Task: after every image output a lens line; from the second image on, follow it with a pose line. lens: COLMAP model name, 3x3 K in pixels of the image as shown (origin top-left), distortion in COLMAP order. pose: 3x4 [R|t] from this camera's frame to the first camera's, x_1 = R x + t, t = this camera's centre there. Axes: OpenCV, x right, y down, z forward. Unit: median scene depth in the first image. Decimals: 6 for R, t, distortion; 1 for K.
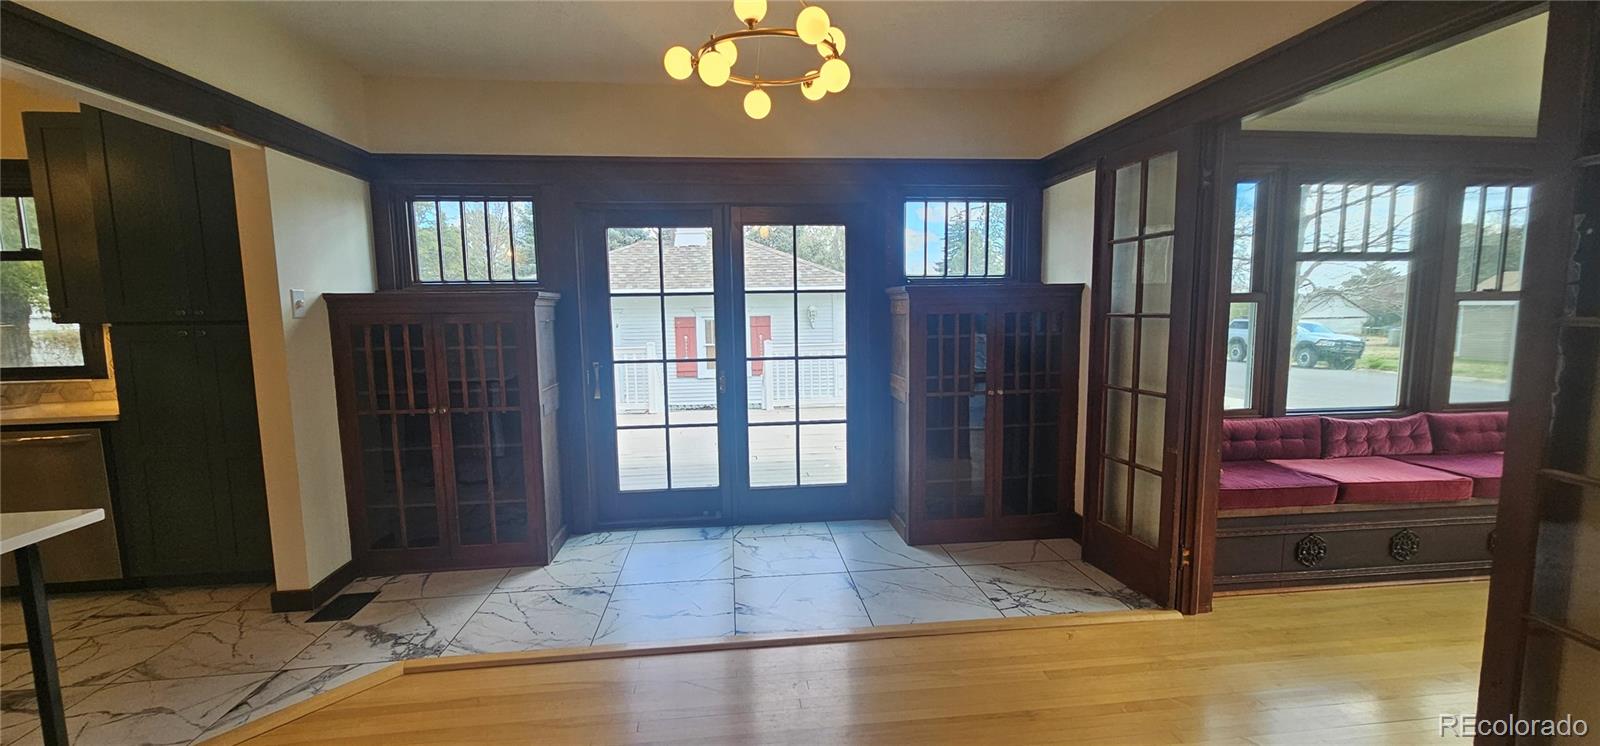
lens RADIAL K [[653.6, 0, 800.0], [0, 653.6, 373.0], [0, 0, 1]] dist [0.000943, 0.000362]
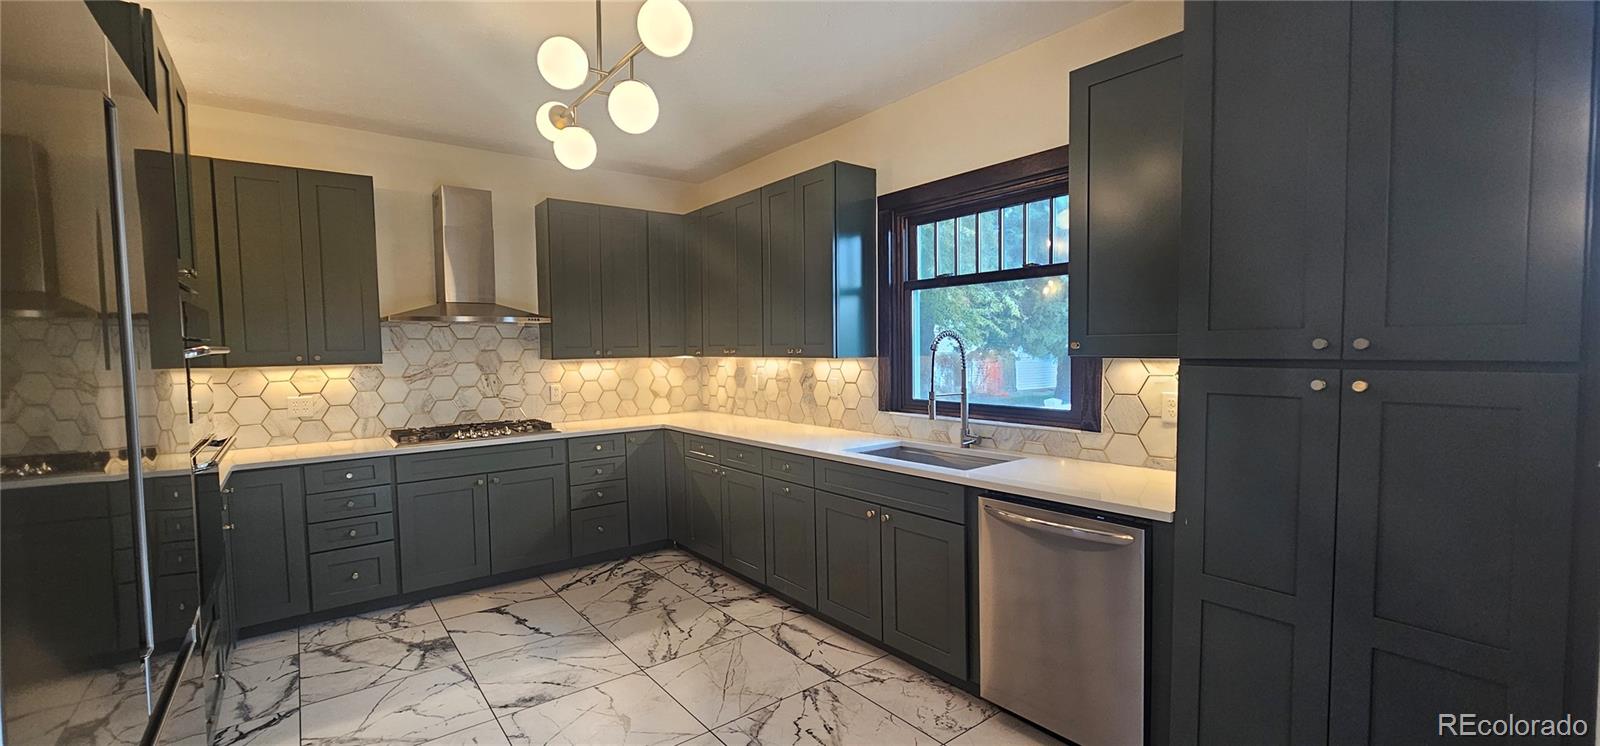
lens RADIAL K [[656.9, 0, 803.3], [0, 656.9, 380.9], [0, 0, 1]] dist [0.000992, -0.000161]
pose [[0.518432, 0.057436, -0.853188, -0.747477], [-0.086213, 0.996169, 0.014674, -0.042164], [0.850762, 0.065948, 0.521398, 0.387587]]
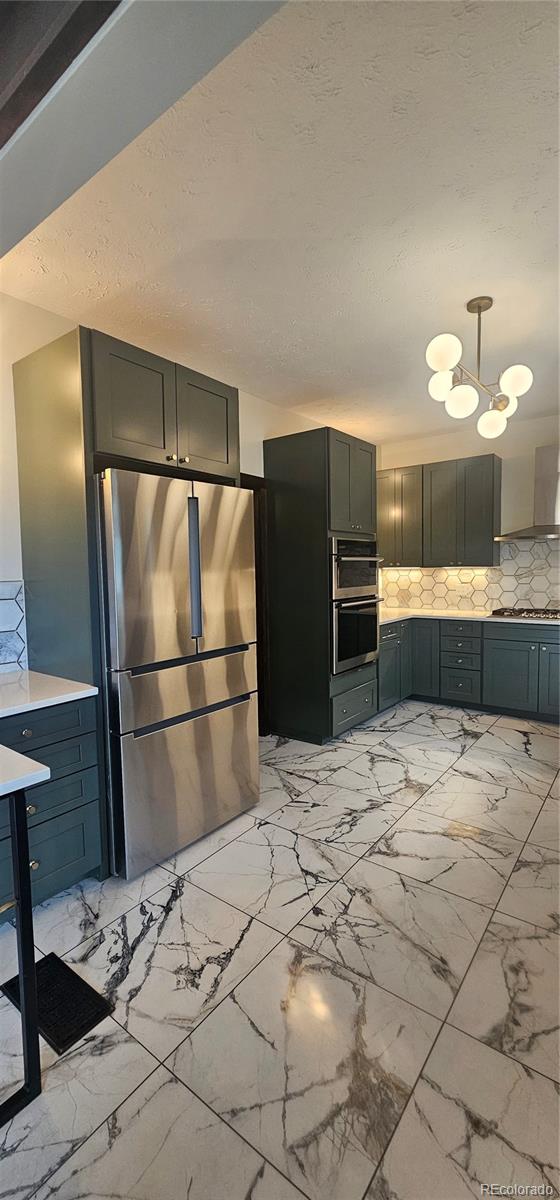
lens RADIAL K [[492.7, 0, 275.0], [0, 492.7, 599.3], [0, 0, 1]] dist [0.000992, -0.000161]
pose [[-0.697872, 0.078084, -0.711953, -0.624654], [-0.047418, 0.986821, 0.154711, -0.098988], [0.714651, 0.141728, -0.684972, 0.996834]]
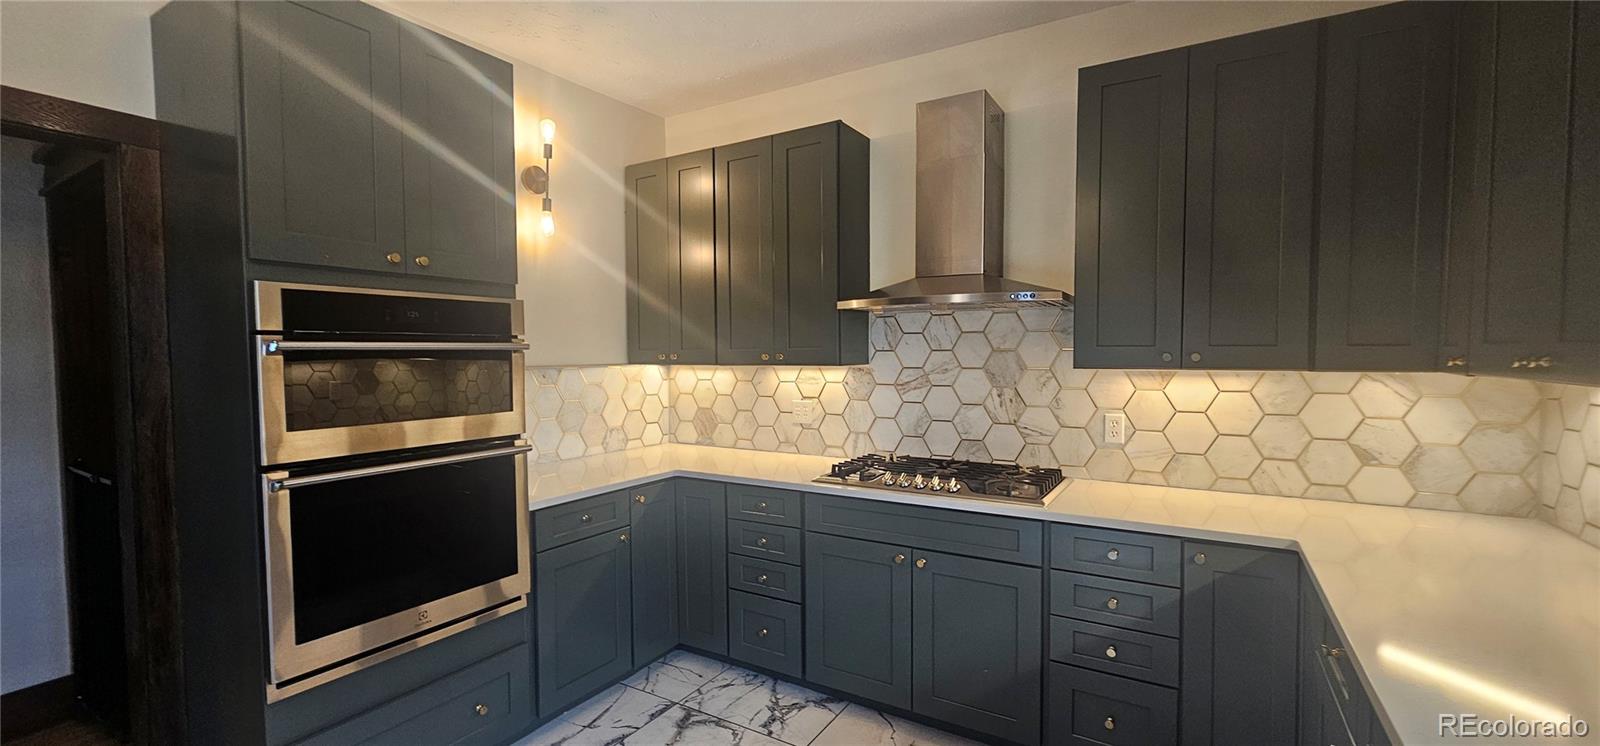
lens RADIAL K [[657.9, 0, 808.9], [0, 657.9, 383.0], [0, 0, 1]] dist [-0.000330, 0.000030]
pose [[-0.610263, 0.059958, -0.789927, -1.517302], [-0.068246, 0.989446, 0.127826, -0.084900], [0.789254, 0.131917, -0.599730, 0.938229]]
